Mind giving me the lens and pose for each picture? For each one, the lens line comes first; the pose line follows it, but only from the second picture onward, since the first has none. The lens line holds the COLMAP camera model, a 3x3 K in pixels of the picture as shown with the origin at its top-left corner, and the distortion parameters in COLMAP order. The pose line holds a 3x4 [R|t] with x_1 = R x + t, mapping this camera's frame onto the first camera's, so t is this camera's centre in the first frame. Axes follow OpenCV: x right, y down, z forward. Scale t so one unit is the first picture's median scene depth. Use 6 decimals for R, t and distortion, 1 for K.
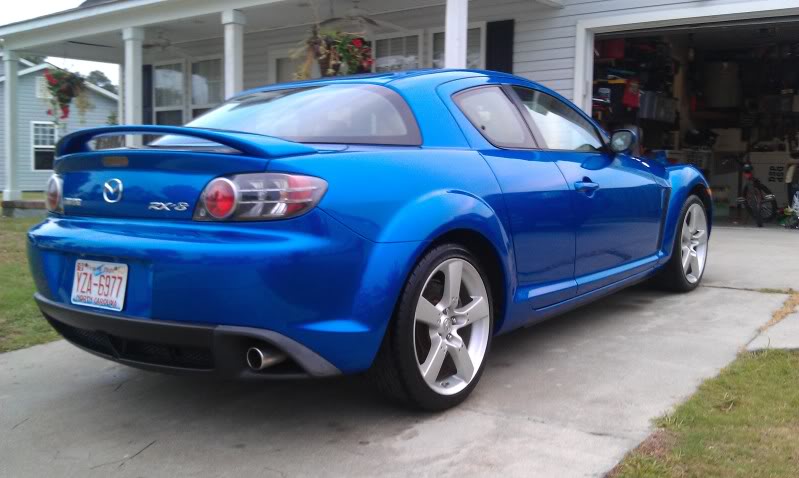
lens RADIAL K [[794.0, 0, 399.5], [0, 794.0, 239.0], [0, 0, 1]] dist [-0.009715, -0.011131]
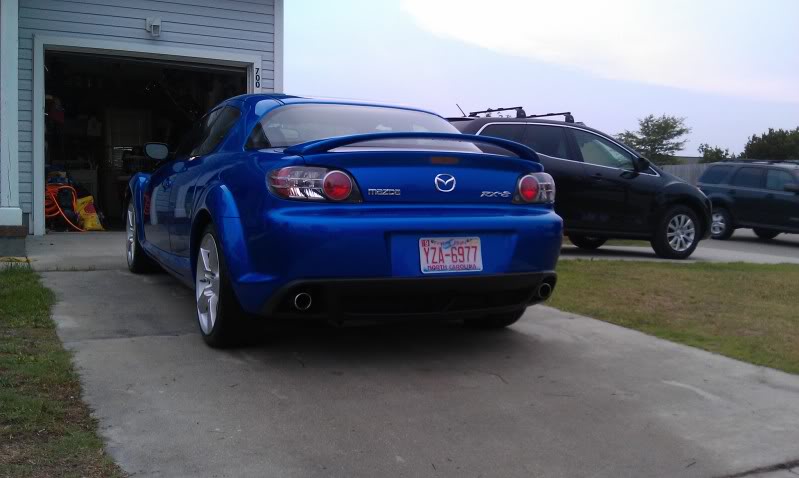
lens RADIAL K [[794.0, 0, 399.5], [0, 794.0, 239.0], [0, 0, 1]] dist [-0.009715, -0.011131]
pose [[0.469393, -0.038114, 0.882166, -1.576116], [0.065148, 0.997840, 0.008448, 0.015556], [-0.880583, 0.053506, 0.470862, 0.466520]]
